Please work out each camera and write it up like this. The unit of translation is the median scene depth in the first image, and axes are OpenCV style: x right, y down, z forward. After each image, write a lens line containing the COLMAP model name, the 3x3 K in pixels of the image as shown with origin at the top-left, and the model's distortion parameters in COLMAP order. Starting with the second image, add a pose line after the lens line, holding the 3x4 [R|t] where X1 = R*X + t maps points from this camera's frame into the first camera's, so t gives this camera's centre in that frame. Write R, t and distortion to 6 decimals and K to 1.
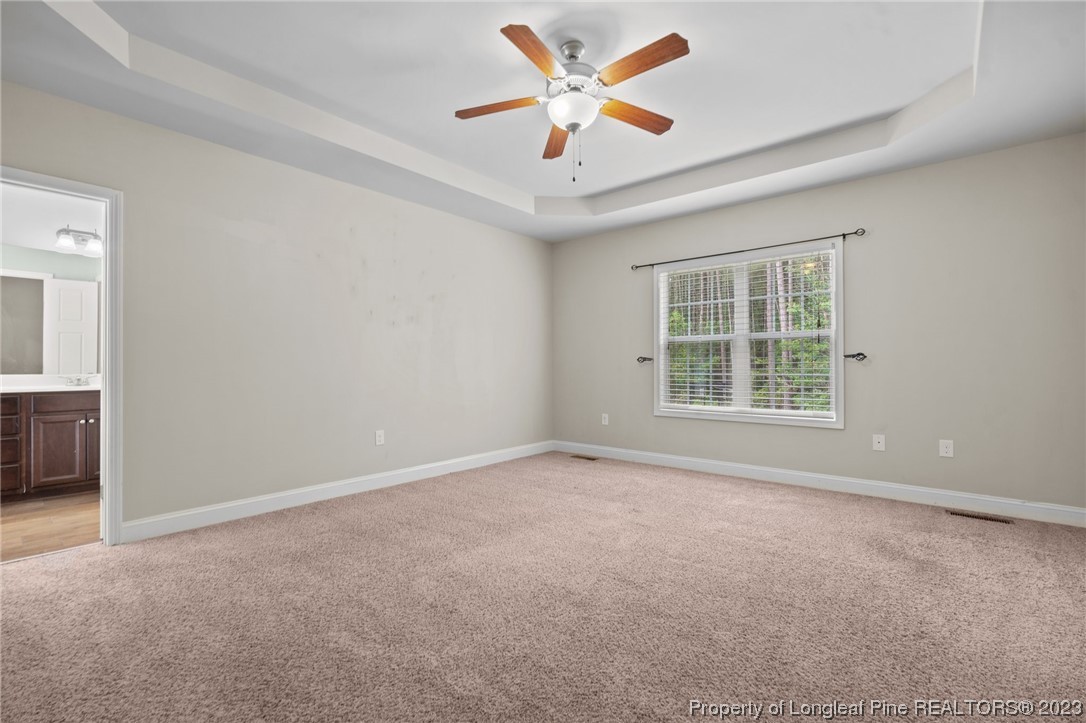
lens RADIAL K [[480.9, 0, 536.7], [0, 480.9, 363.4], [0, 0, 1]] dist [-0.004283, -0.000317]
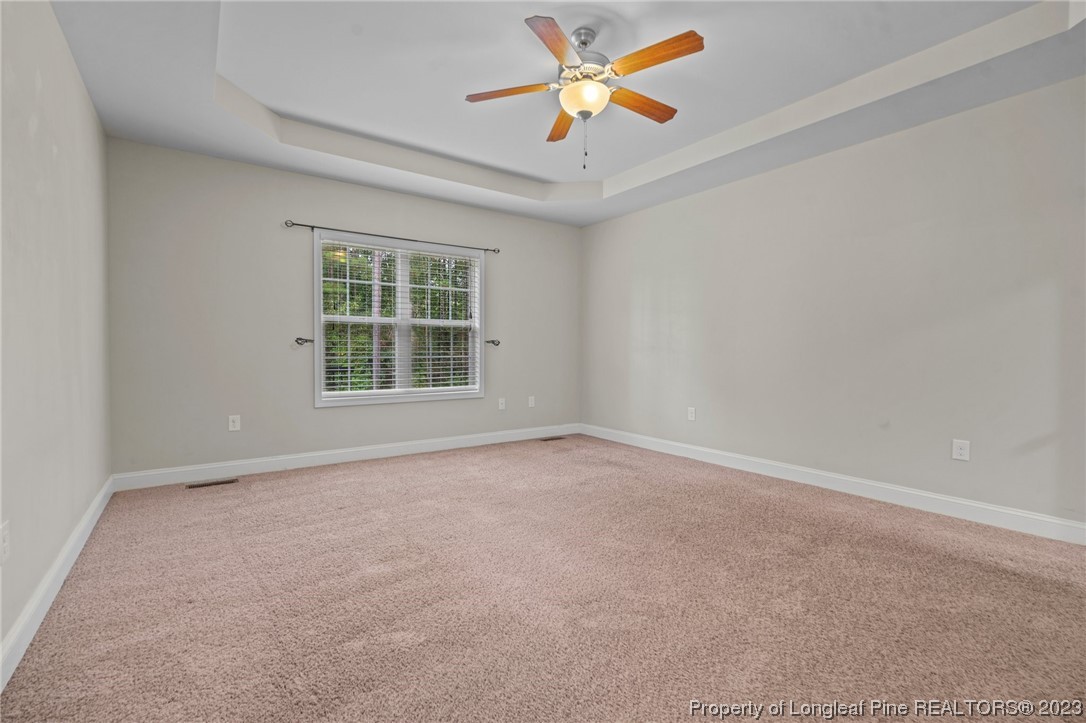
lens RADIAL K [[480.9, 0, 536.5], [0, 480.9, 360.5], [0, 0, 1]] dist [-0.004283, -0.000317]
pose [[0.244785, -0.020643, 0.969358, -0.556661], [-0.007755, 0.999700, 0.023248, 0.003800], [-0.969546, -0.013209, 0.244551, 0.494529]]
